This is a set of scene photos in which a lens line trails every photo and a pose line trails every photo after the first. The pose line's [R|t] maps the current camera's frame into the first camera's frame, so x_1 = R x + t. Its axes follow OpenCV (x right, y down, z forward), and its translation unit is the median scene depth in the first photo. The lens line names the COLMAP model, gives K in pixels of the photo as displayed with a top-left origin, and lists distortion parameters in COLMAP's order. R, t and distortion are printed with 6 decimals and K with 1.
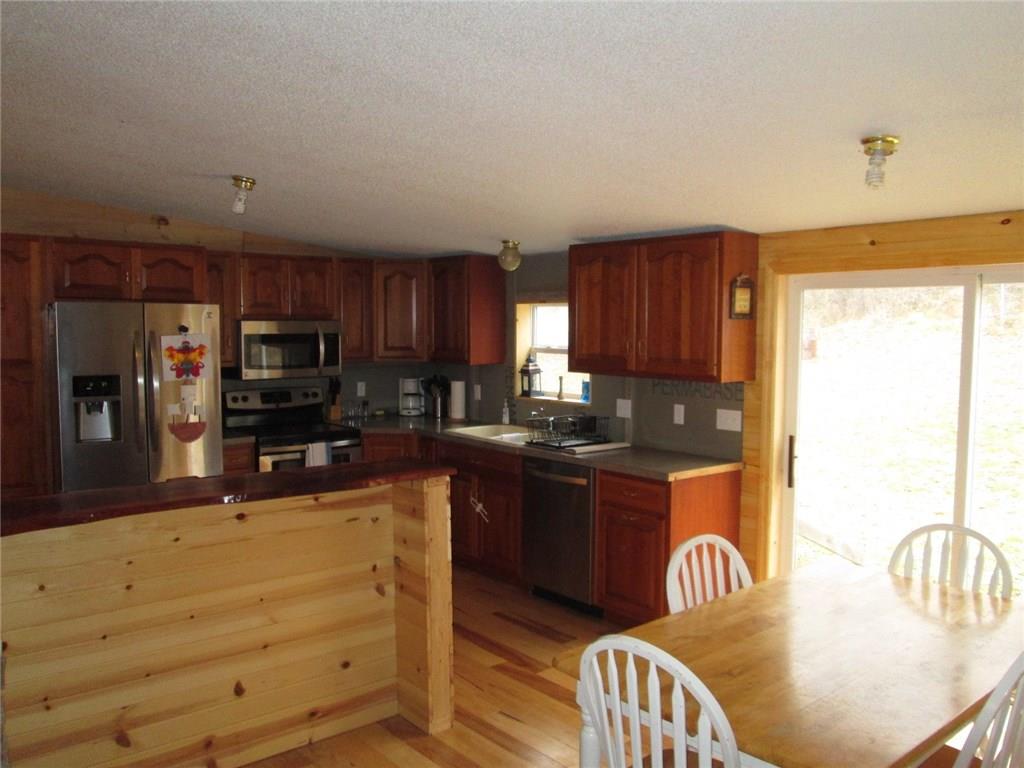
lens RADIAL K [[852.0, 0, 504.3], [0, 852.0, 386.7], [0, 0, 1]] dist [-0.044666, 0.015891]
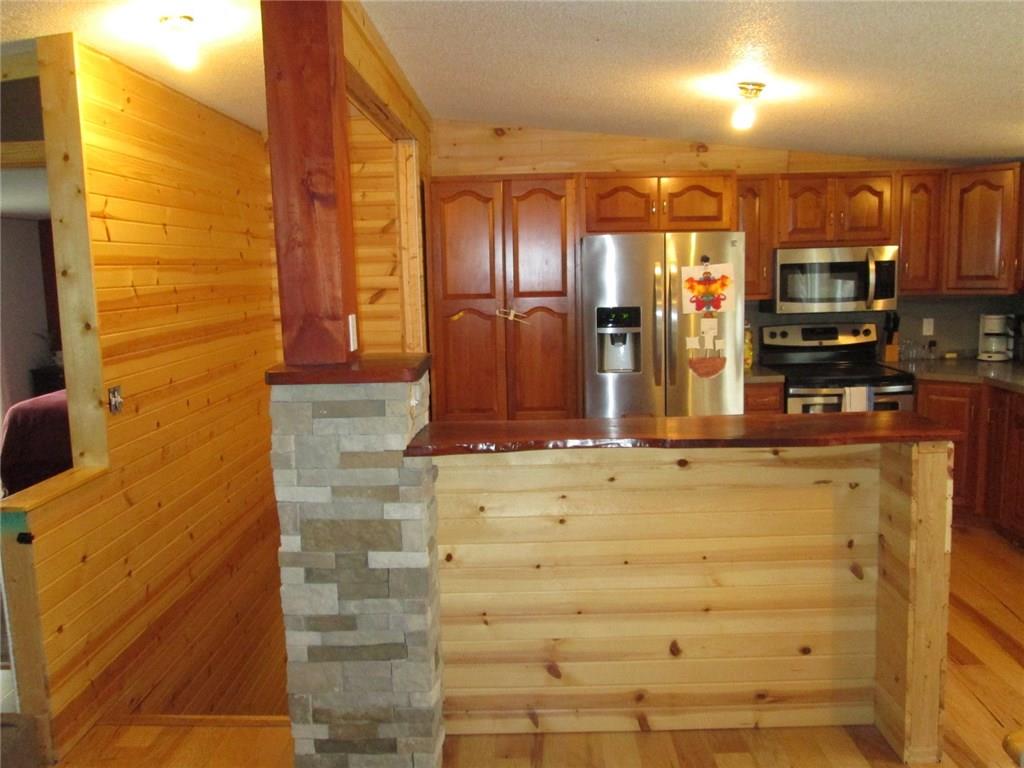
lens RADIAL K [[845.6, 0, 506.9], [0, 845.6, 388.2], [0, 0, 1]] dist [-0.039600, 0.003592]
pose [[0.759873, 0.065295, -0.646784, 0.079431], [-0.015385, 0.996470, 0.082523, 0.001997], [0.649889, -0.052756, 0.758196, 0.133417]]
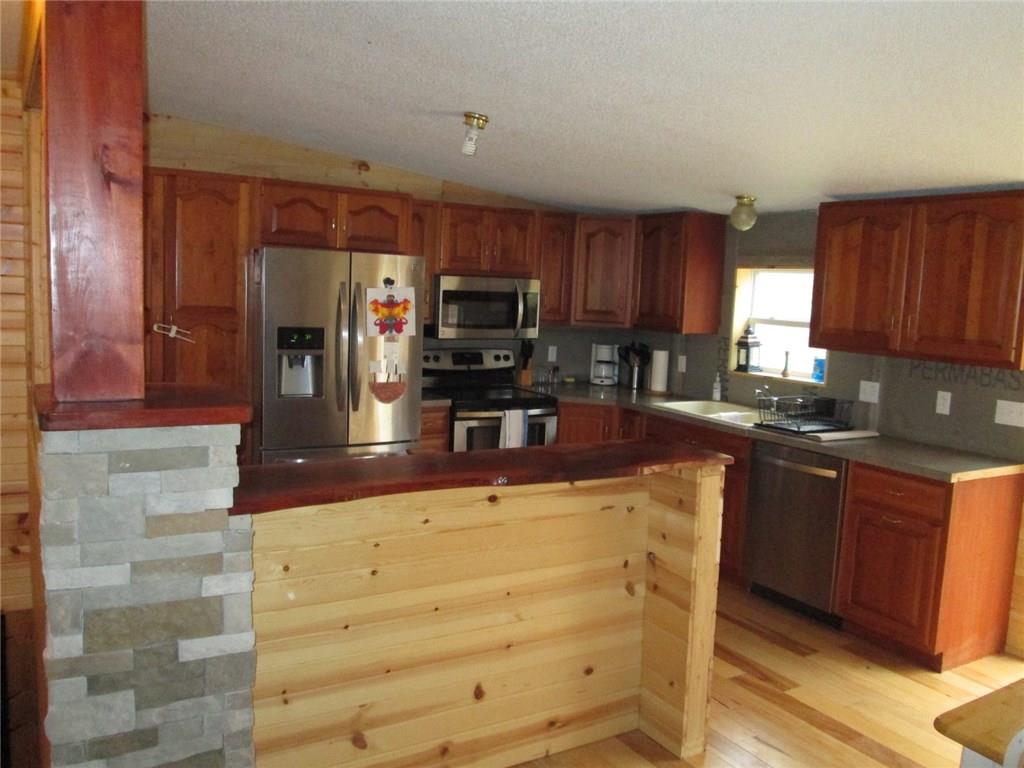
lens RADIAL K [[852.0, 0, 504.3], [0, 852.0, 386.7], [0, 0, 1]] dist [-0.044666, 0.015891]
pose [[0.987939, 0.054460, -0.144949, -0.117246], [-0.048357, 0.997802, 0.045307, -0.001221], [0.147097, -0.037751, 0.988401, 0.092483]]
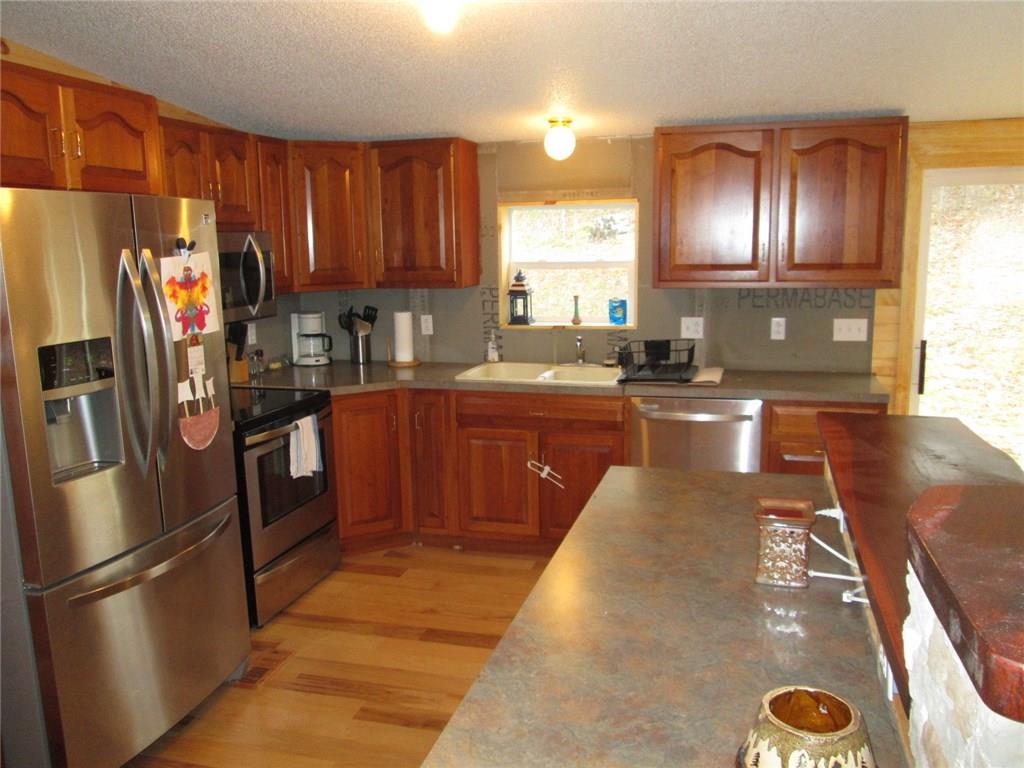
lens RADIAL K [[852.0, 0, 504.3], [0, 852.0, 386.7], [0, 0, 1]] dist [-0.044666, 0.015891]
pose [[0.820996, -0.116630, 0.558895, -0.552026], [0.064536, 0.991596, 0.112126, -0.026187], [-0.567275, -0.055986, 0.821623, 0.451798]]
